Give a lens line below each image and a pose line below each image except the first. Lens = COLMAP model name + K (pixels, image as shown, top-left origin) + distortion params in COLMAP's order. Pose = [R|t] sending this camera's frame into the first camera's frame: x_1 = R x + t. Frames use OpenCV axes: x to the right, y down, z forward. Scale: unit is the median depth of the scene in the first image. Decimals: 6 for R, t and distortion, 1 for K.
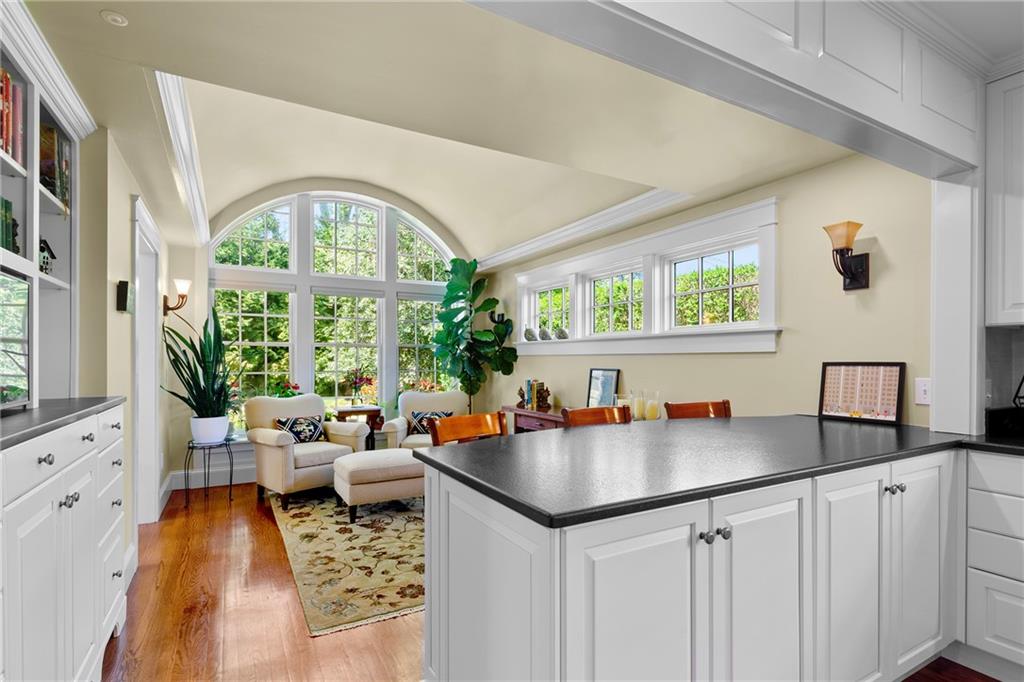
lens RADIAL K [[506.9, 0, 509.9], [0, 506.9, 363.8], [0, 0, 1]] dist [0.008675, -0.006268]
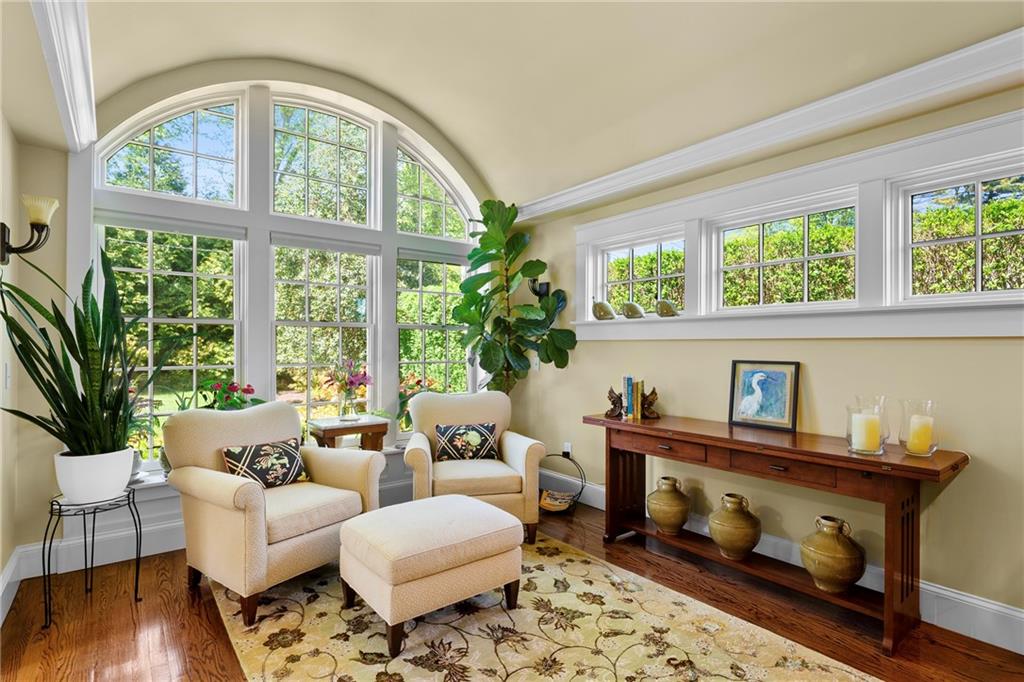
lens RADIAL K [[506.9, 0, 510.6], [0, 506.9, 349.1], [0, 0, 1]] dist [0.008675, -0.006268]
pose [[0.988406, 0.000845, 0.151833, -0.217843], [-0.000628, 0.999999, -0.001476, -0.003980], [-0.151834, 0.001364, 0.988405, 0.367507]]
